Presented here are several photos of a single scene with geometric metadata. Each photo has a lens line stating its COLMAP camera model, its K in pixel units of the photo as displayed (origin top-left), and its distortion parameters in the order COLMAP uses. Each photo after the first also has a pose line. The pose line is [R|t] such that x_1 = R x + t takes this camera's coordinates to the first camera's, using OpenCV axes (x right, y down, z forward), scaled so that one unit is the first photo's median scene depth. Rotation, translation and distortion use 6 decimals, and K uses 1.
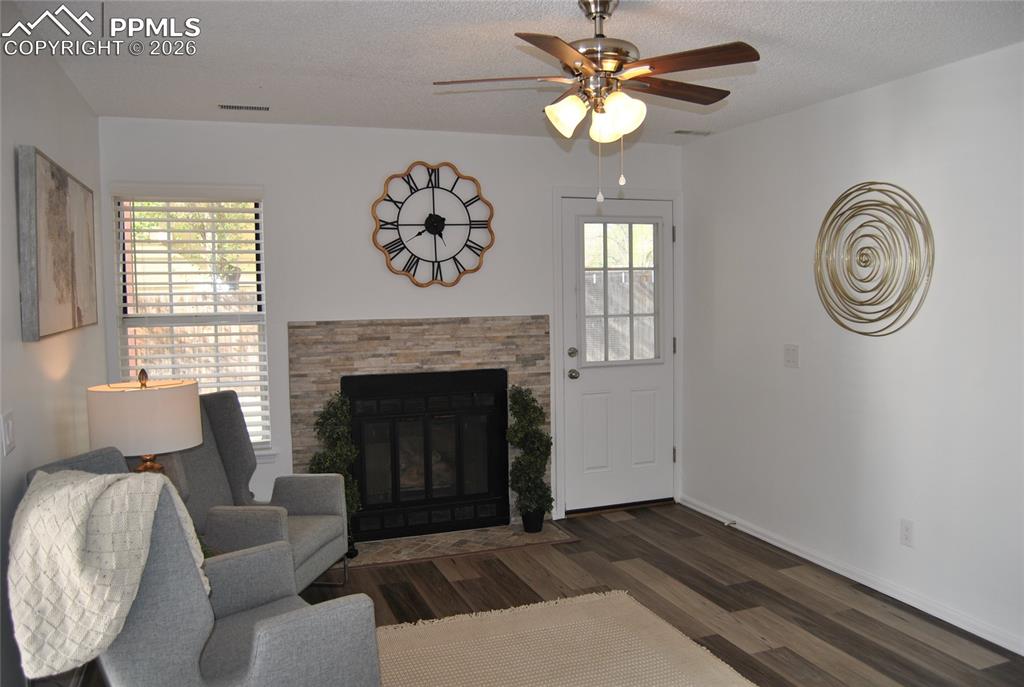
lens RADIAL K [[807.9, 0, 518.5], [0, 807.9, 348.5], [0, 0, 1]] dist [-0.096522, 0.040261]
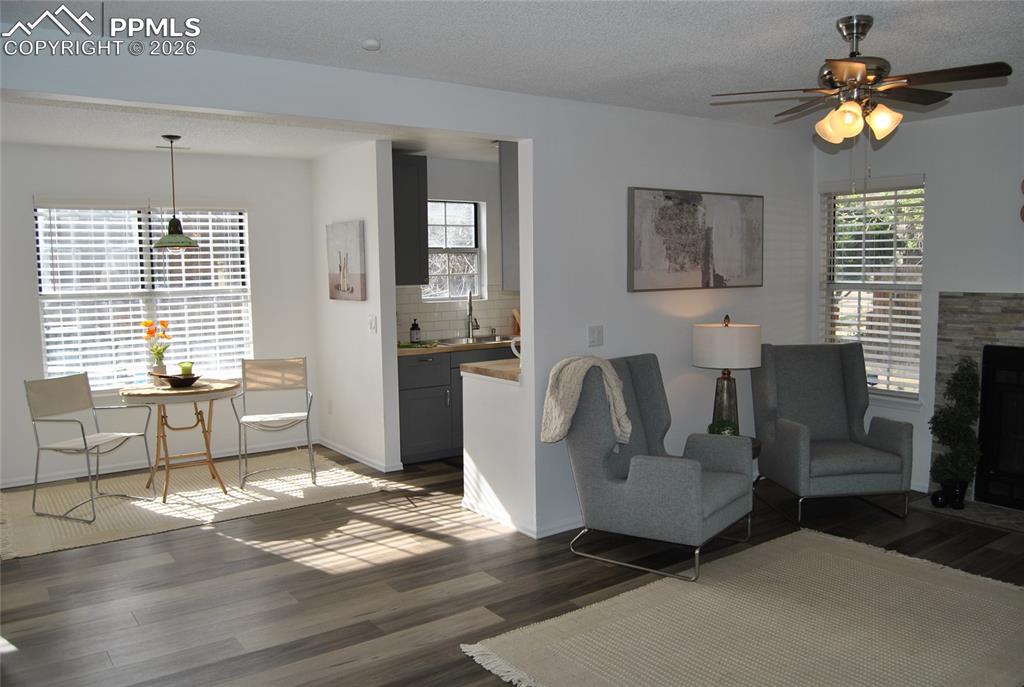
lens RADIAL K [[807.9, 0, 518.5], [0, 807.9, 348.5], [0, 0, 1]] dist [-0.096522, 0.040261]
pose [[0.272032, 0.103710, -0.956683, 0.600023], [-0.060756, 0.994043, 0.090484, -0.017126], [0.960368, 0.033510, 0.276713, 0.112689]]
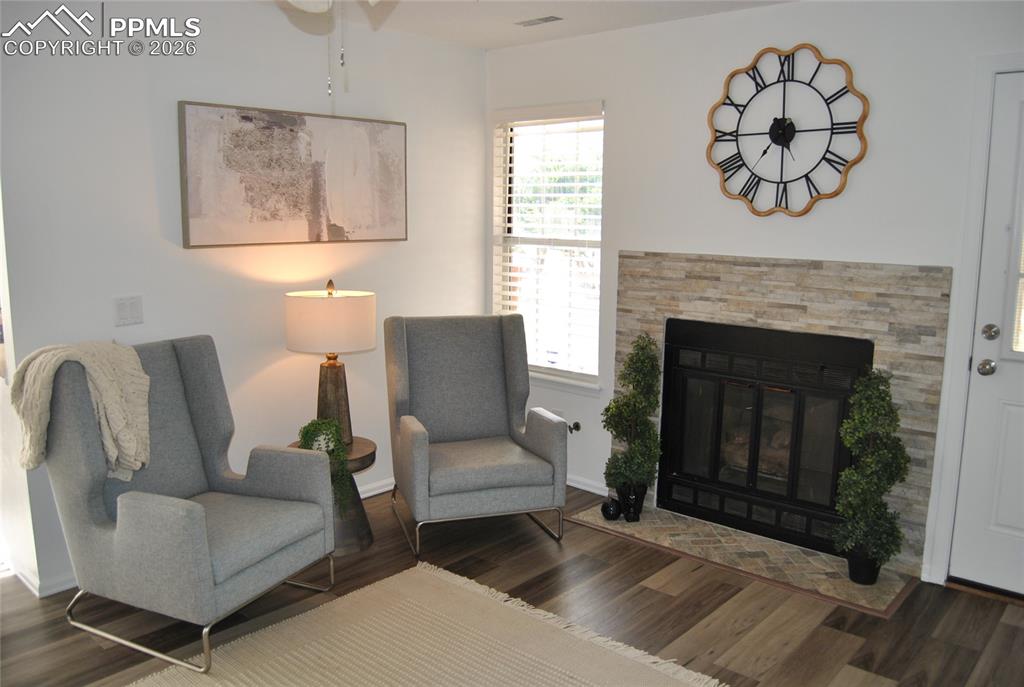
lens RADIAL K [[807.9, 0, 518.5], [0, 807.9, 348.5], [0, 0, 1]] dist [-0.096522, 0.040261]
pose [[0.475969, 0.162131, -0.864388, 0.446271], [-0.081288, 0.986763, 0.140324, -0.040287], [0.875697, 0.003475, 0.482848, 0.436111]]
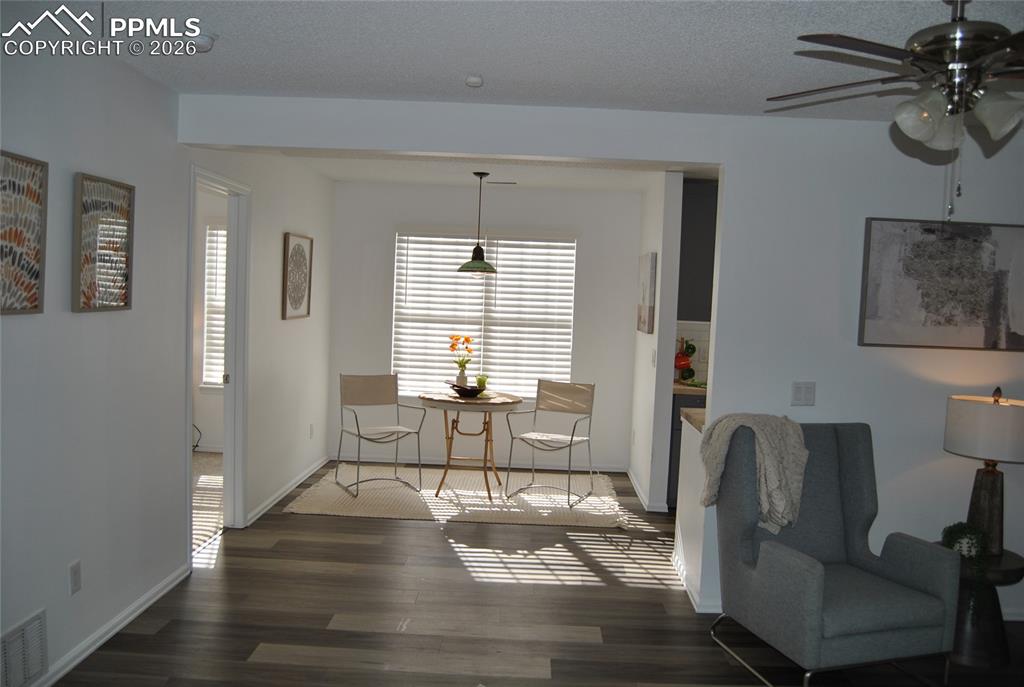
lens RADIAL K [[807.9, 0, 518.5], [0, 807.9, 348.5], [0, 0, 1]] dist [-0.096522, 0.040261]
pose [[-0.365393, 0.061051, -0.928849, 0.548683], [-0.104186, 0.988895, 0.105983, -0.050873], [0.925005, 0.135498, -0.354974, 0.484757]]
